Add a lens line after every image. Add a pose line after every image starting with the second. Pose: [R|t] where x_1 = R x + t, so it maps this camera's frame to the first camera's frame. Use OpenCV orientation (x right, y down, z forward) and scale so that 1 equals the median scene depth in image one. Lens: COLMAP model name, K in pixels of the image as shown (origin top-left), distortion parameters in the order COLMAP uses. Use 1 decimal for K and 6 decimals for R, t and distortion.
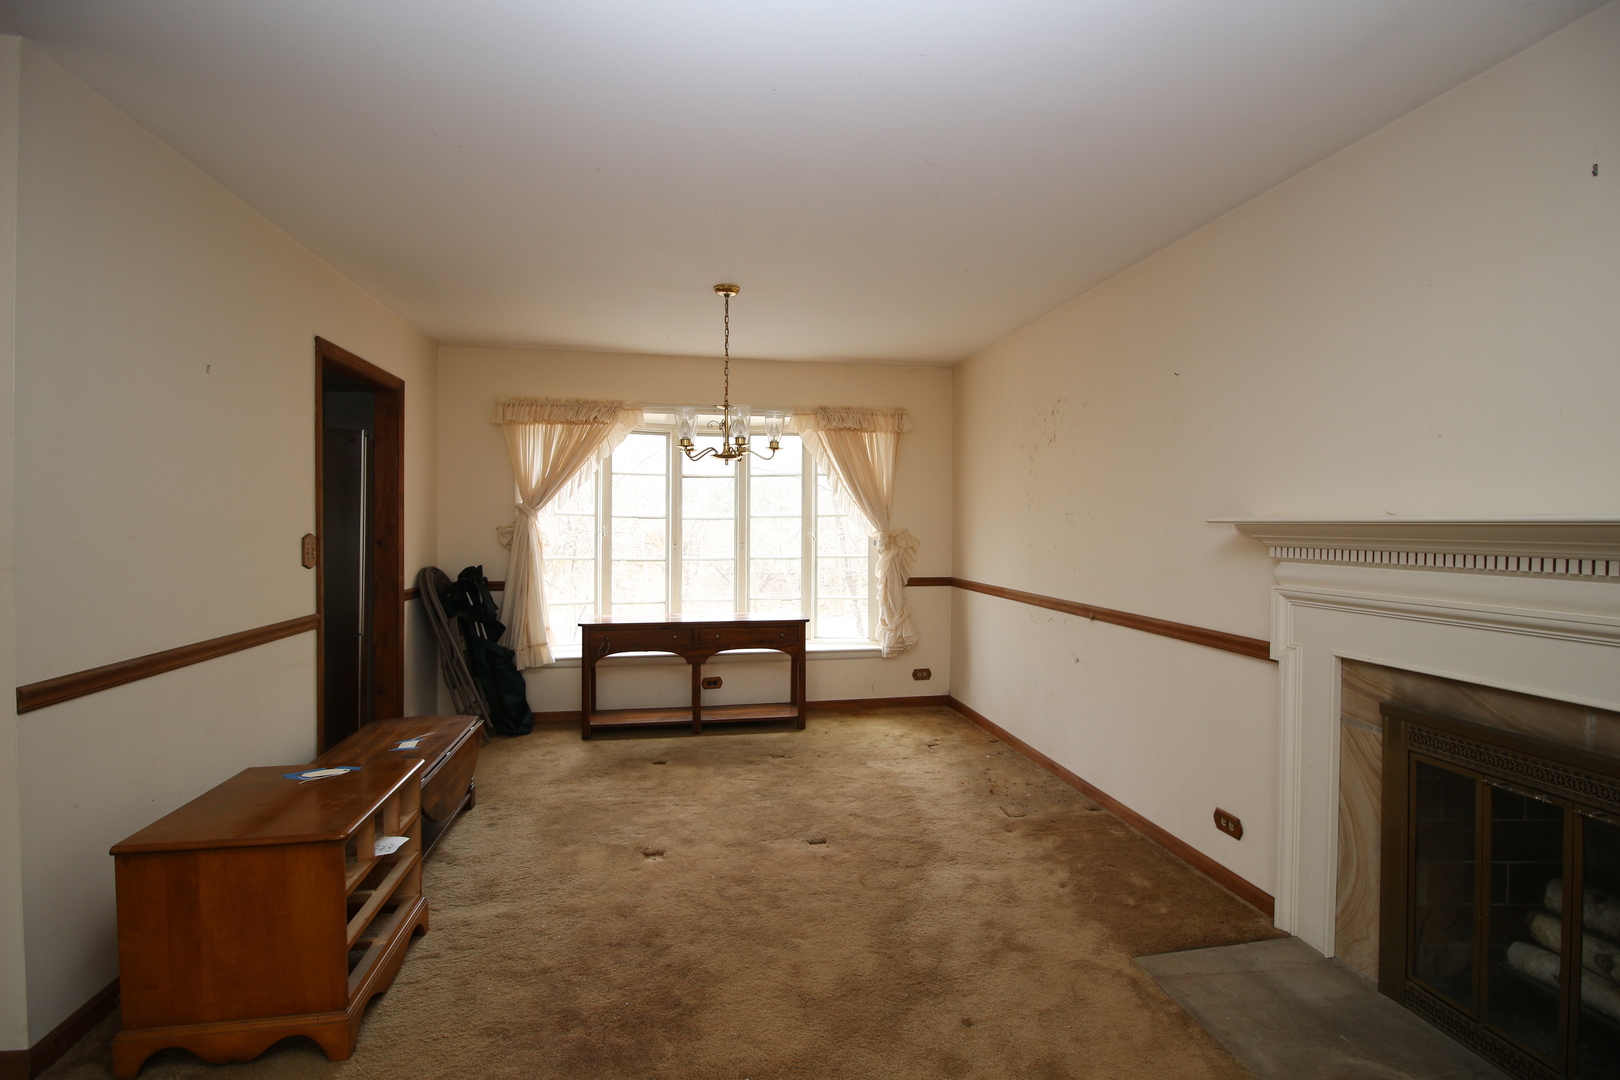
lens RADIAL K [[745.2, 0, 810.0], [0, 745.2, 540.0], [0, 0, 1]] dist [-0.021264, -0.000841]
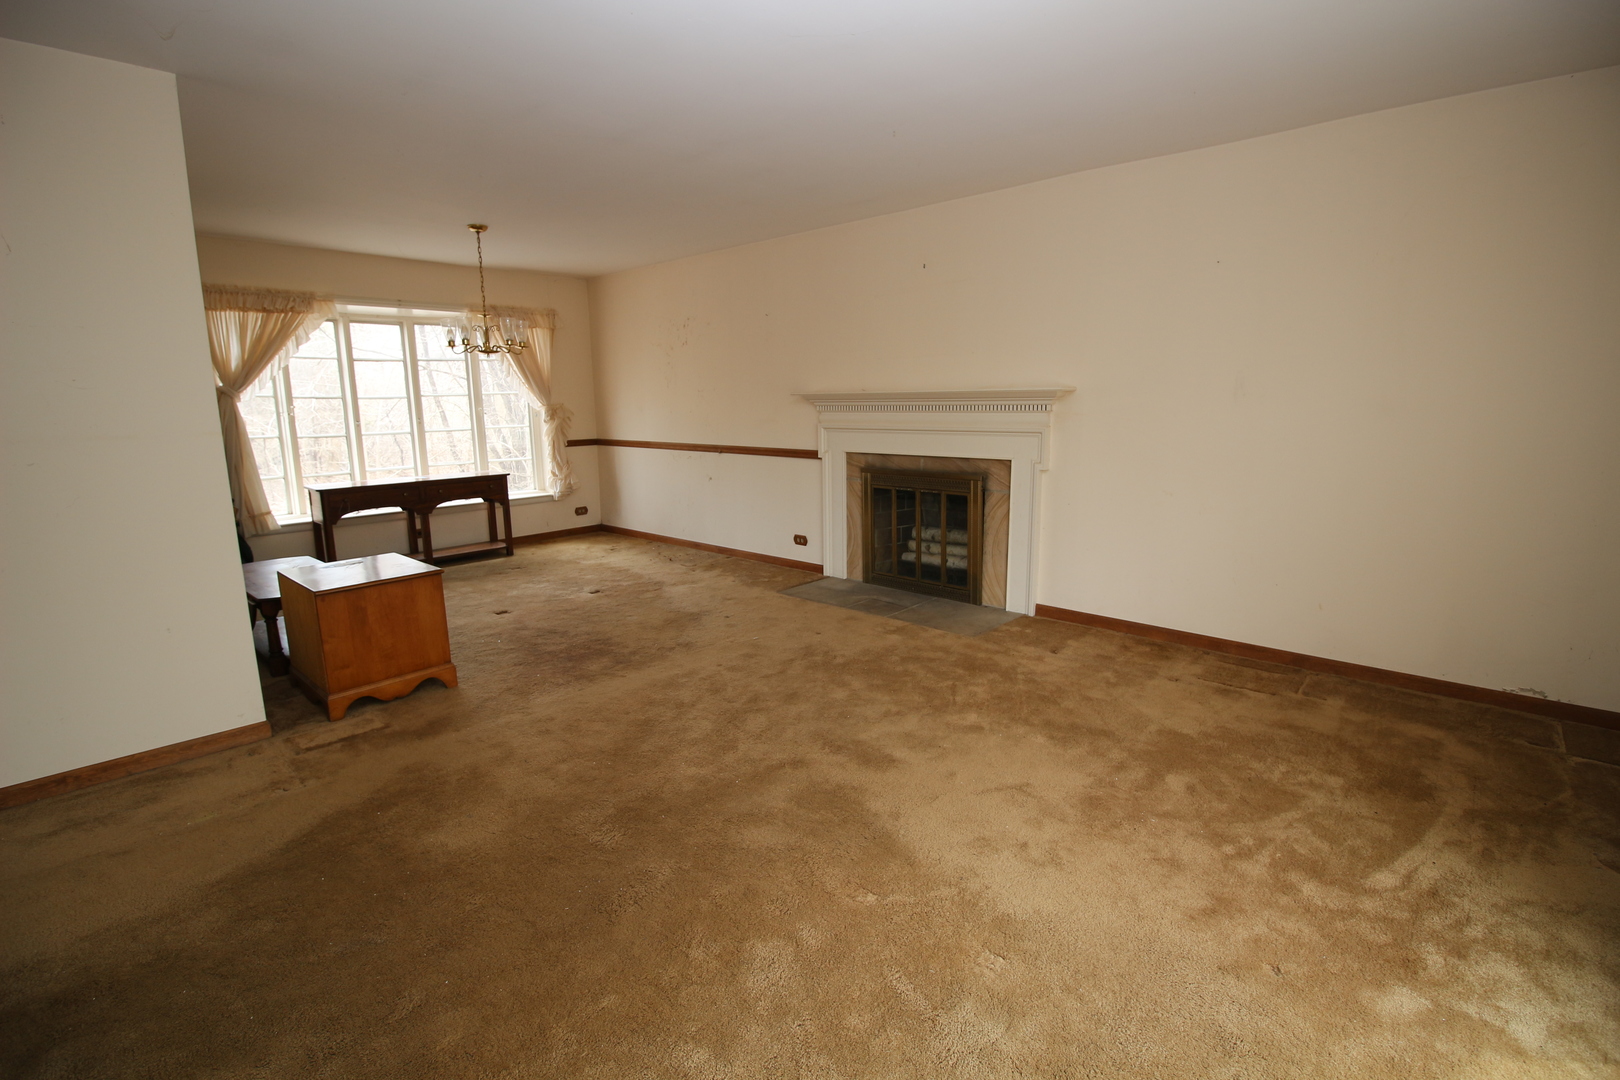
lens RADIAL K [[745.2, 0, 810.0], [0, 745.2, 540.0], [0, 0, 1]] dist [-0.021264, -0.000841]
pose [[0.798275, -0.124227, 0.589343, -0.365688], [0.026921, 0.984879, 0.171137, 0.011244], [-0.601691, -0.120749, 0.789549, -0.381913]]
